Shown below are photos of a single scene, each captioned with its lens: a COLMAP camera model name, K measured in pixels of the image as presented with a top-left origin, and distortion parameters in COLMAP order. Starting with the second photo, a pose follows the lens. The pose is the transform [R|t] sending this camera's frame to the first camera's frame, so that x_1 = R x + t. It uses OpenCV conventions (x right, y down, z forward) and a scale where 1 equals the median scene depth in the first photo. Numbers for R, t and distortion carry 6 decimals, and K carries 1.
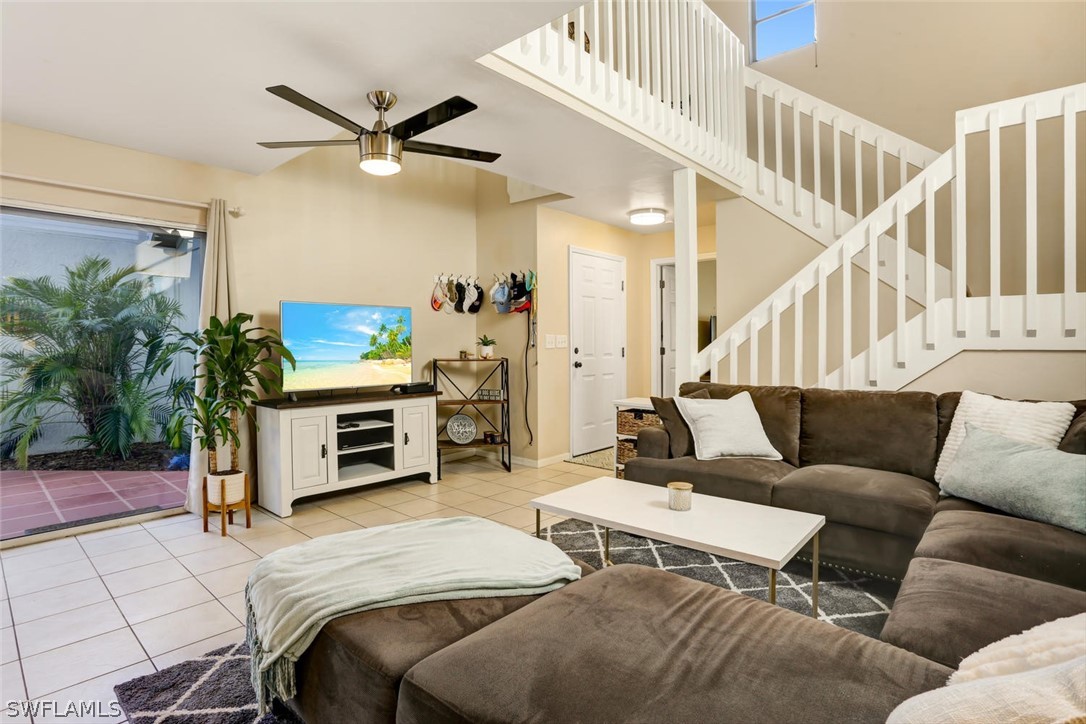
lens RADIAL K [[553.2, 0, 542.6], [0, 553.2, 358.2], [0, 0, 1]] dist [-0.049918, 0.012775]
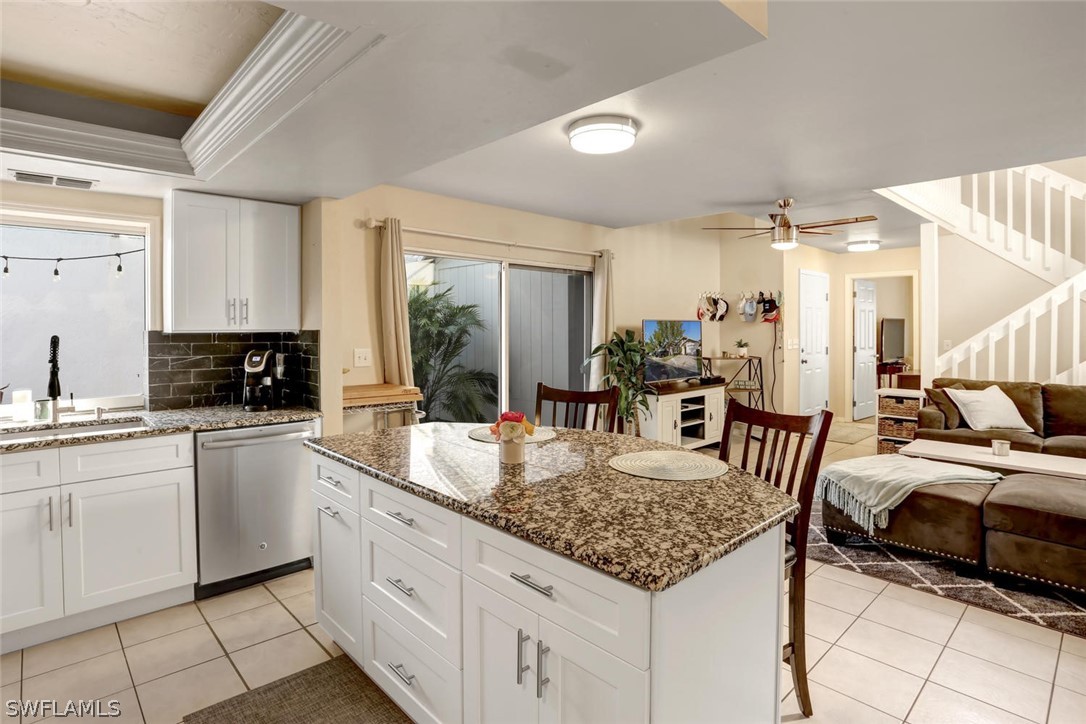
lens RADIAL K [[553.2, 0, 531.7], [0, 553.2, 338.1], [0, 0, 1]] dist [-0.049918, 0.012775]
pose [[0.993860, 0.000426, -0.110641, -0.551941], [-0.001415, 0.999960, -0.008869, -0.039348], [0.110633, 0.008971, 0.993821, -0.428627]]
